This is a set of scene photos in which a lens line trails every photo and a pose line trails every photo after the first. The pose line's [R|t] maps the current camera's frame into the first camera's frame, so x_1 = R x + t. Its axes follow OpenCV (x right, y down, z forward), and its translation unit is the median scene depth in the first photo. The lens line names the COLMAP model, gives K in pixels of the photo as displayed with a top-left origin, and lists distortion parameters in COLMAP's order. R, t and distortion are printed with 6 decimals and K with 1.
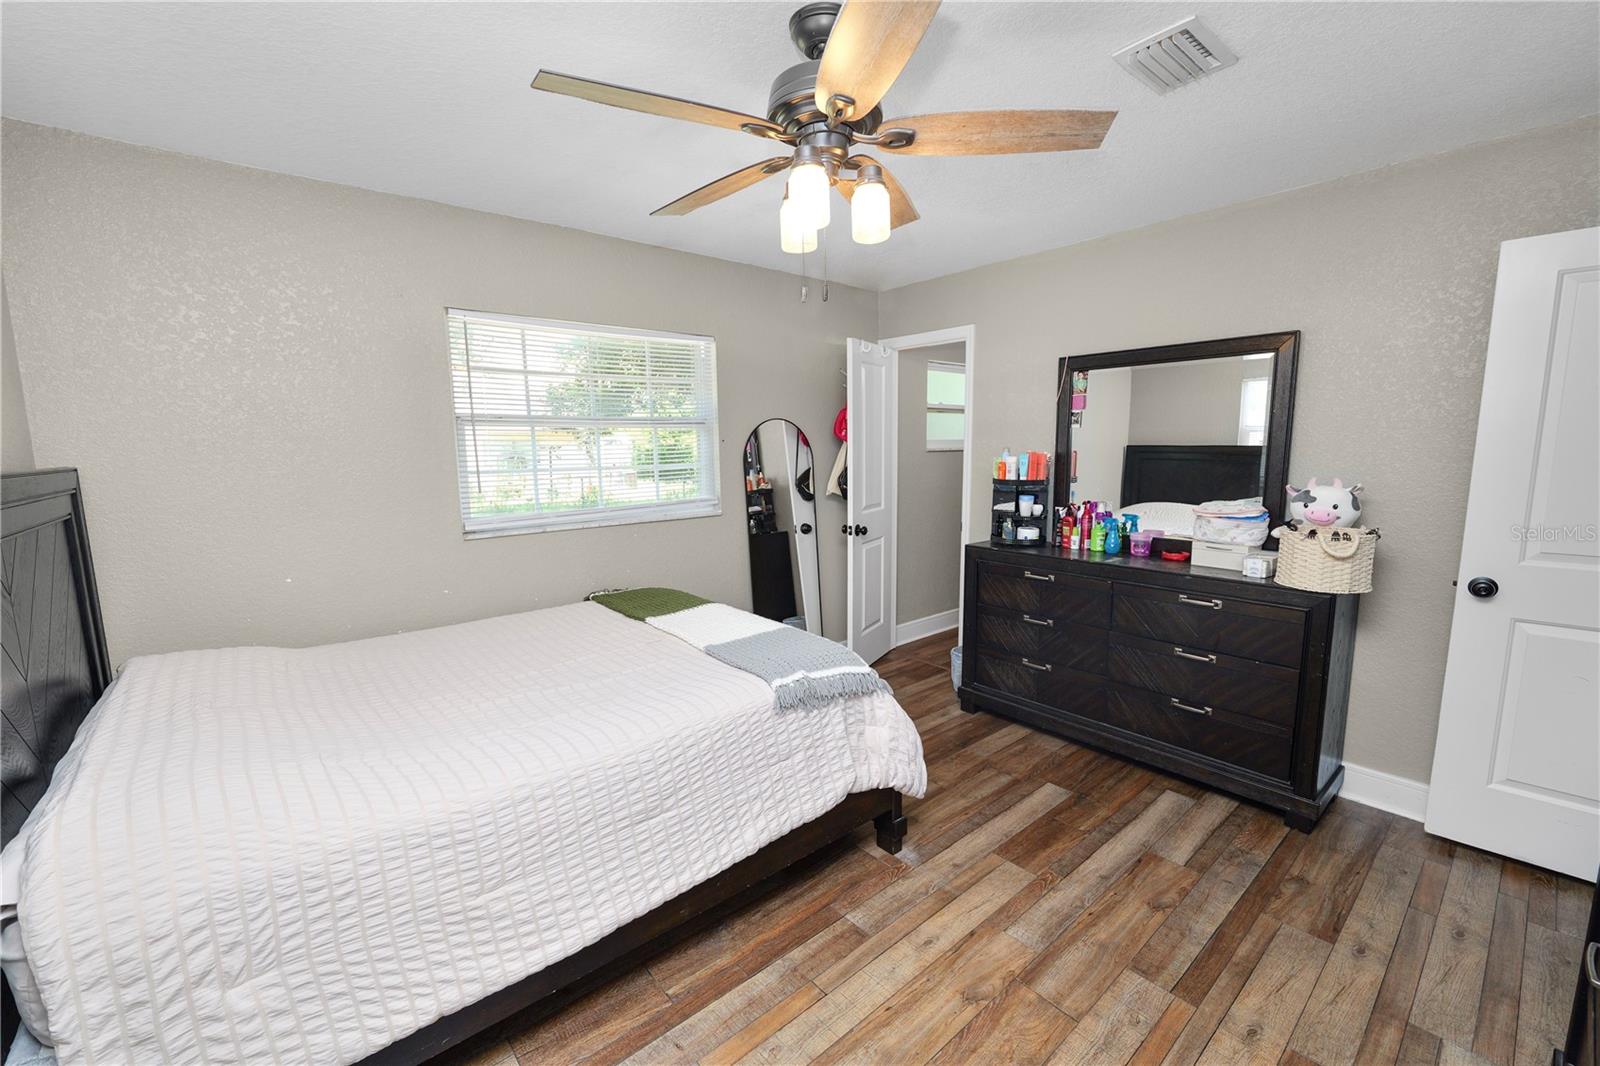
lens RADIAL K [[650.5, 0, 797.6], [0, 650.5, 532.9], [0, 0, 1]] dist [-0.013660, 0.000415]
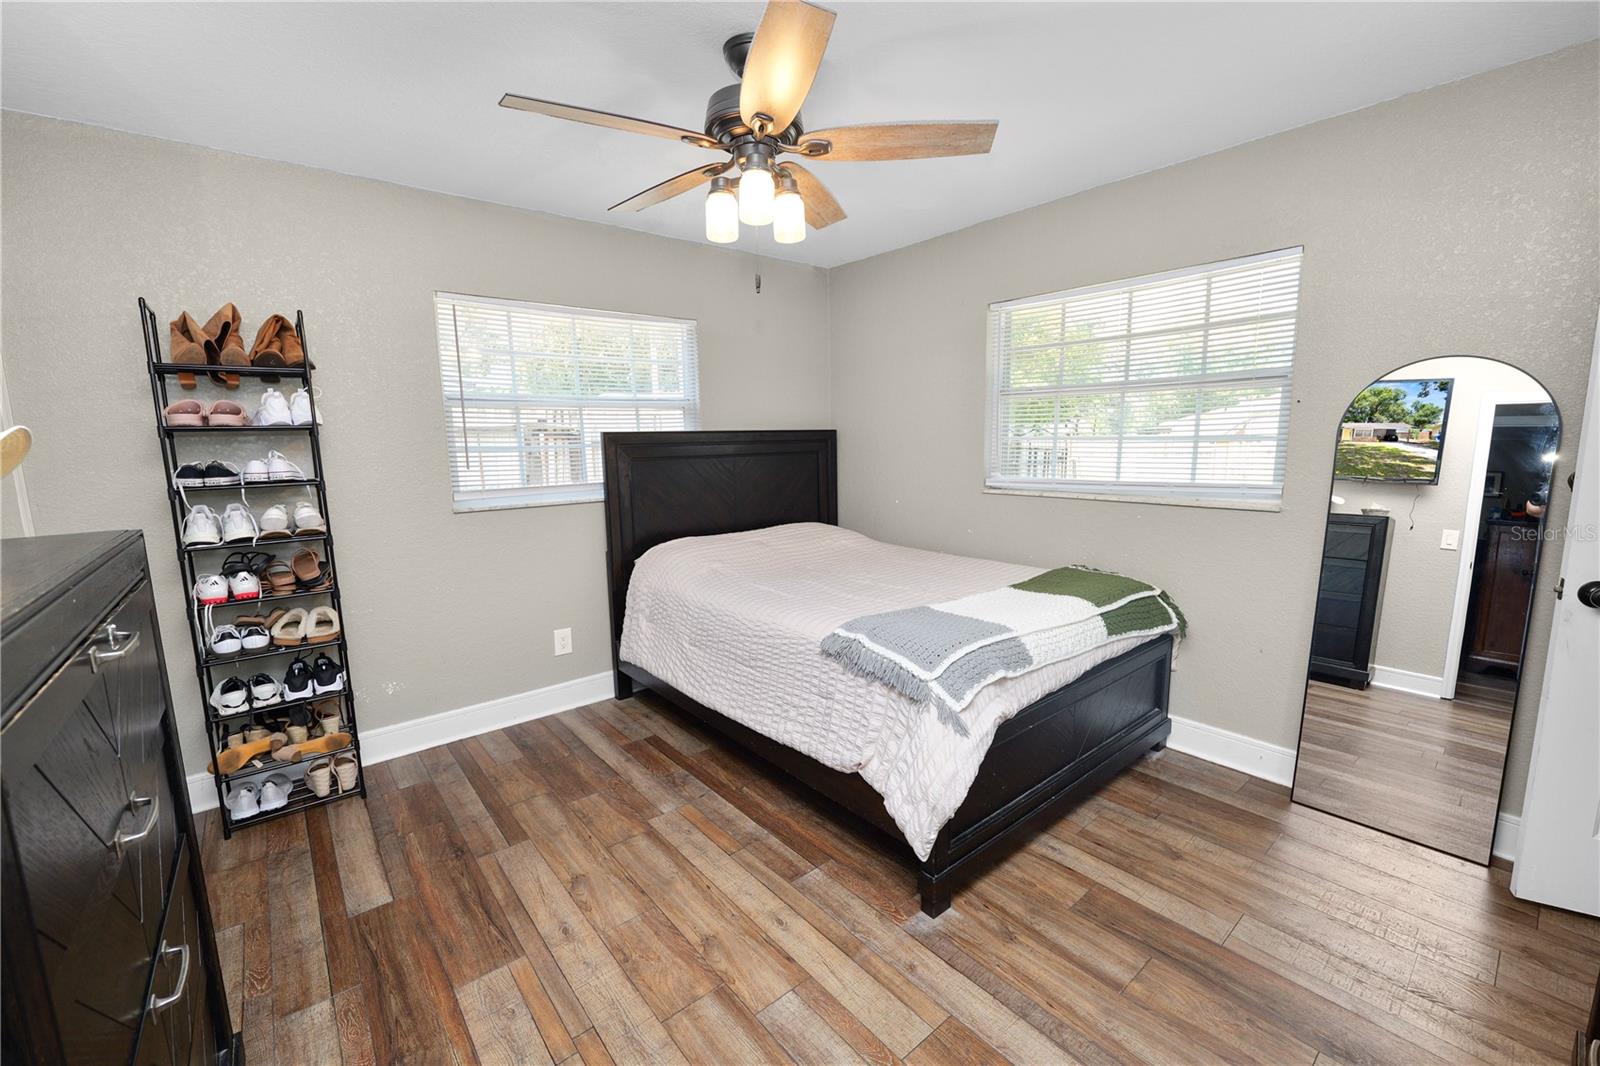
lens RADIAL K [[650.5, 0, 797.6], [0, 650.5, 532.9], [0, 0, 1]] dist [-0.013660, 0.000415]
pose [[-0.004630, 0.159296, -0.987220, 1.077509], [-0.119771, 0.980036, 0.158698, -0.102328], [0.992791, 0.118975, 0.014541, 0.944462]]
